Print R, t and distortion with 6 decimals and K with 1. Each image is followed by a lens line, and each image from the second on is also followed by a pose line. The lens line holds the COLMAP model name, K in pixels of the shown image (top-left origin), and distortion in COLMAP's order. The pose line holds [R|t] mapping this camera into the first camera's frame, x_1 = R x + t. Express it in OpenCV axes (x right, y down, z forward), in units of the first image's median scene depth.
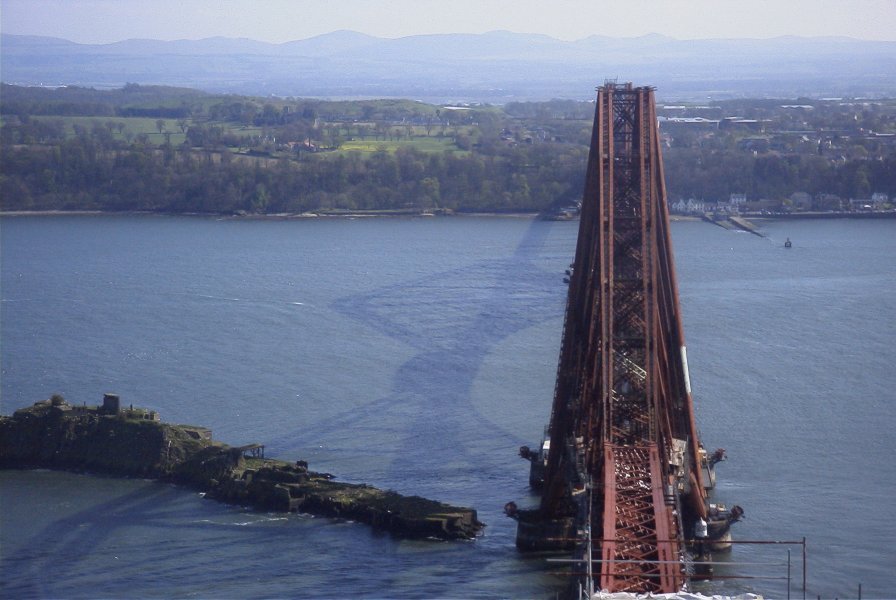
lens RADIAL K [[2052.5, 0, 447.7], [0, 2052.5, 295.9], [0, 0, 1]] dist [0.280930, 0.000000]
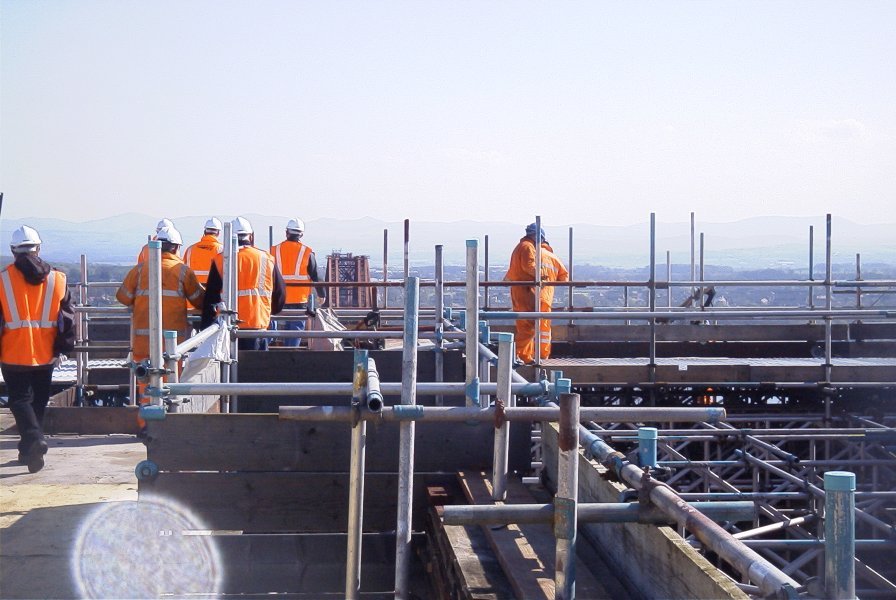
lens RADIAL K [[2052.5, 0, 448.1], [0, 2052.5, 299.0], [0, 0, 1]] dist [0.280930, 0.000000]
pose [[0.990798, 0.001659, 0.135340, -0.032653], [0.009774, 0.996437, -0.083771, 0.042719], [-0.134997, 0.084323, 0.987251, -0.359262]]
